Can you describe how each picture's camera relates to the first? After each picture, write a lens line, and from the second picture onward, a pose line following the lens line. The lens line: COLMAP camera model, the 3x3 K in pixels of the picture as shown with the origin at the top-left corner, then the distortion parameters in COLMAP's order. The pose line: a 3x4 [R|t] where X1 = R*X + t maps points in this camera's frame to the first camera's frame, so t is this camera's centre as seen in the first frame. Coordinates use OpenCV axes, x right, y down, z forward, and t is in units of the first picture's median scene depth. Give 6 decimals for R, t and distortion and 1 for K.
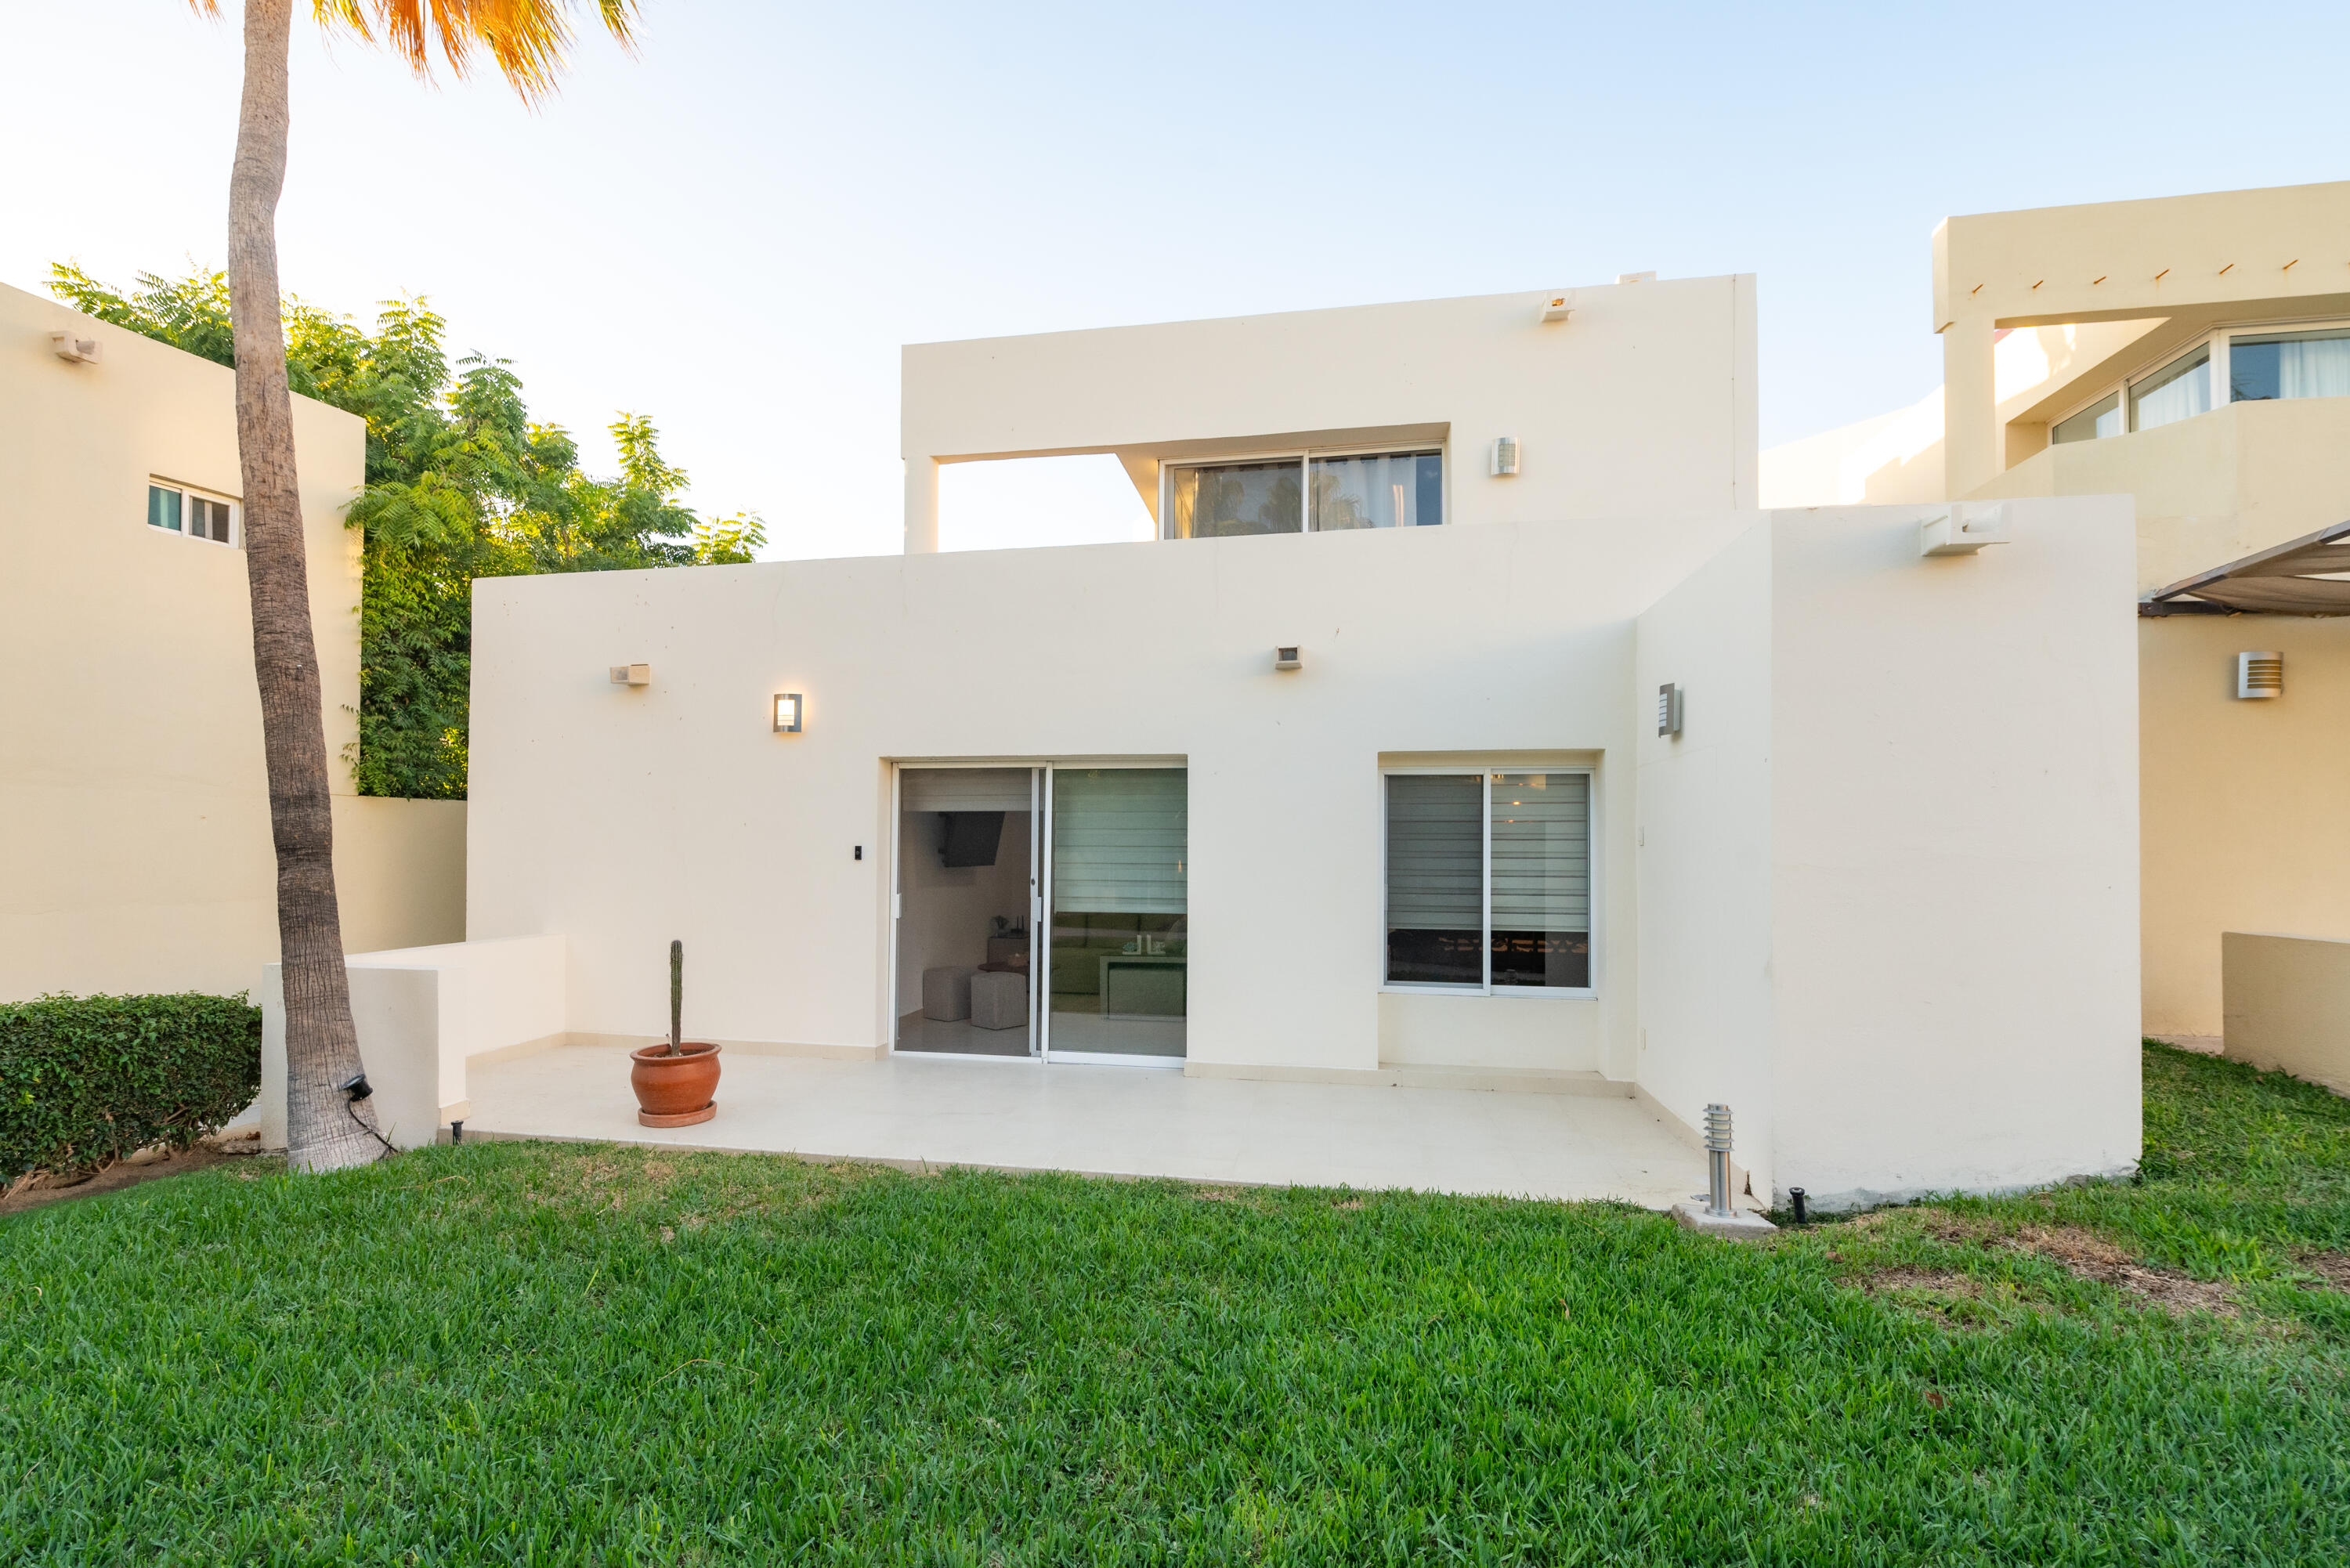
lens RADIAL K [[1069.4, 0, 1173.1], [0, 1069.4, 819.2], [0, 0, 1]] dist [-0.010844, -0.000388]
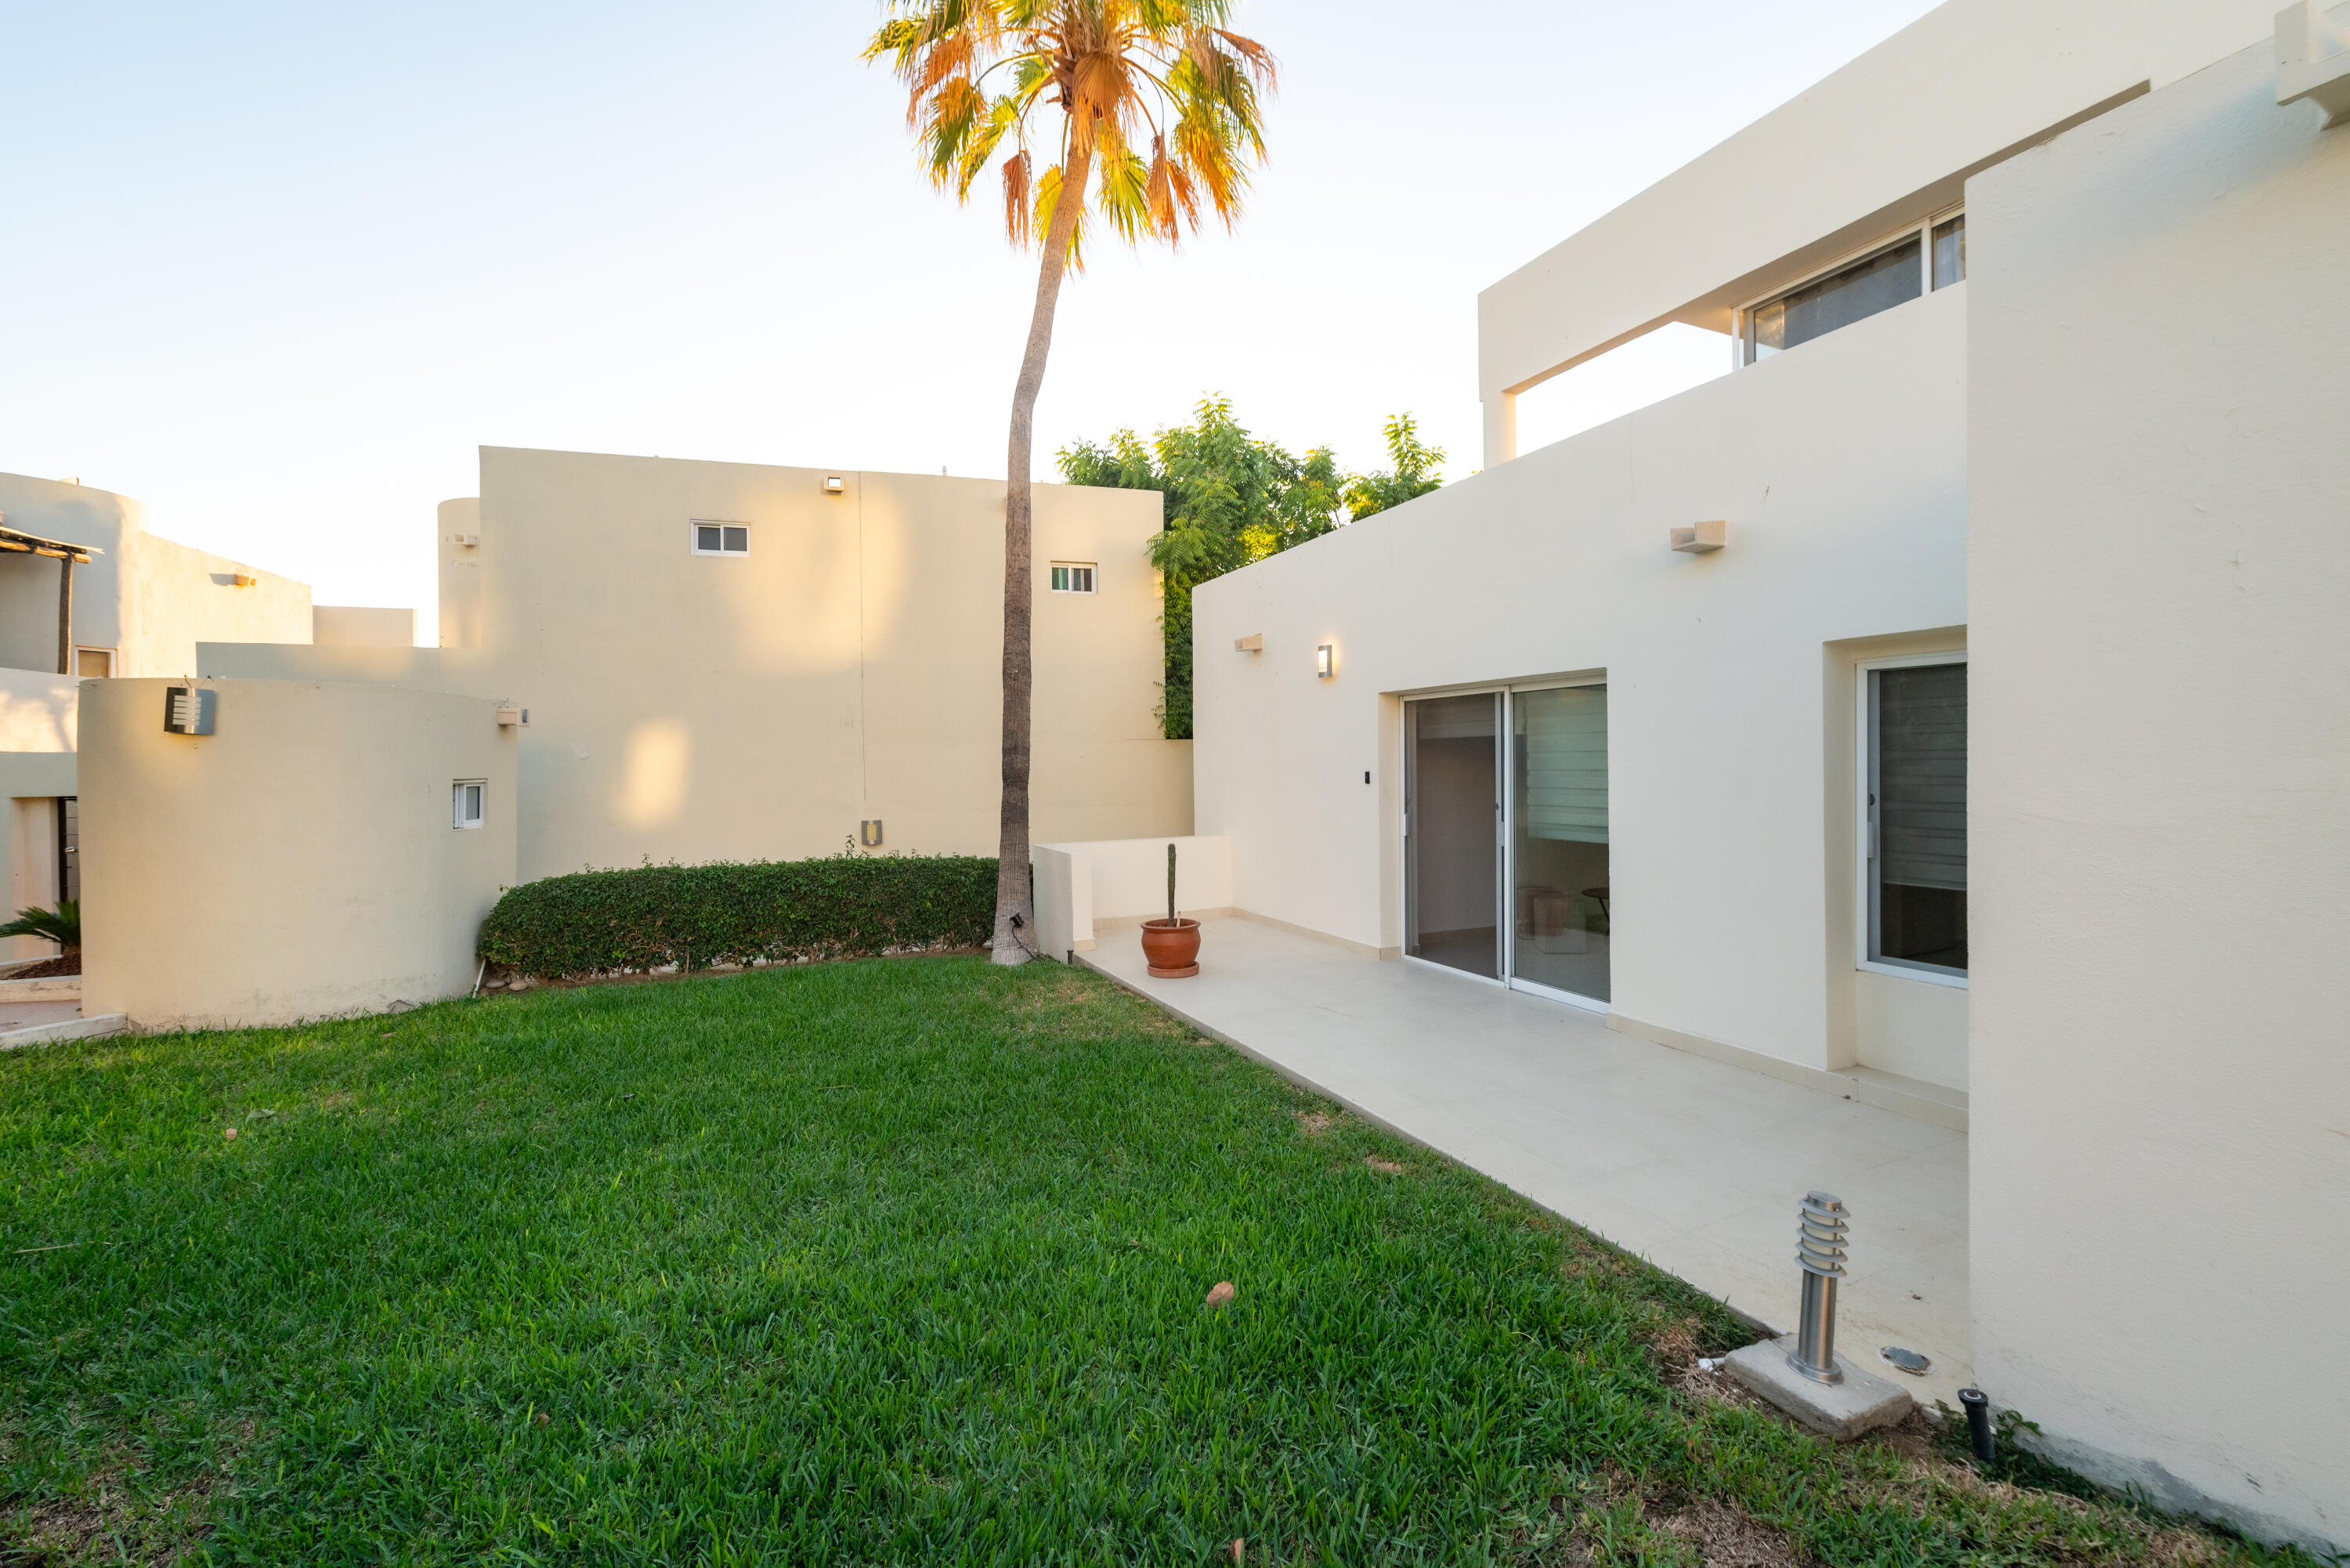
lens RADIAL K [[964.9, 0, 1175.0], [0, 964.9, 784.0], [0, 0, 1]] dist [0.000054, -0.005119]
pose [[0.573919, 0.006375, -0.818888, 0.444492], [0.039466, 0.998592, 0.035434, -0.005943], [0.817961, -0.052655, 0.572859, 0.224259]]
